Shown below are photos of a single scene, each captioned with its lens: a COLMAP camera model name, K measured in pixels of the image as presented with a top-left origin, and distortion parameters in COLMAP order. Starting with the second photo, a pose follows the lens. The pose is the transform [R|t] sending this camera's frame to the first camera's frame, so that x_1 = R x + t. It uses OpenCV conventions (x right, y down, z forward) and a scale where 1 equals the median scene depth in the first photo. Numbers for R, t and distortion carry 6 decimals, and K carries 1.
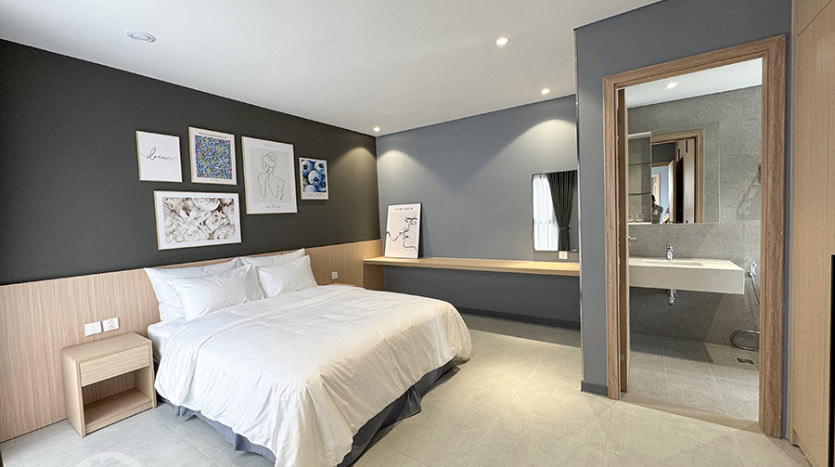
lens RADIAL K [[335.2, 0, 416.1], [0, 335.2, 233.0], [0, 0, 1]] dist [-0.000959, -0.000214]
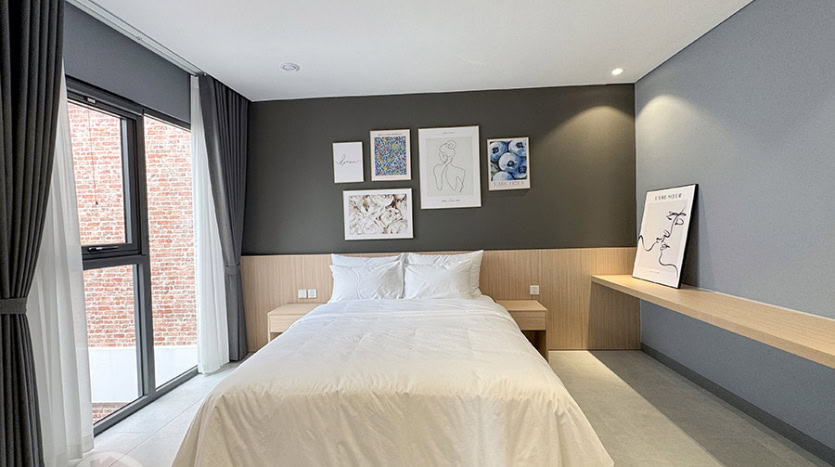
lens RADIAL K [[349.4, 0, 417.5], [0, 349.4, 233.5], [0, 0, 1]] dist [-0.001813, -0.000216]
pose [[0.516290, 0.048723, -0.855027, 0.375408], [-0.036472, 0.998725, 0.034889, -0.022354], [0.855637, 0.013172, 0.517409, 0.498491]]
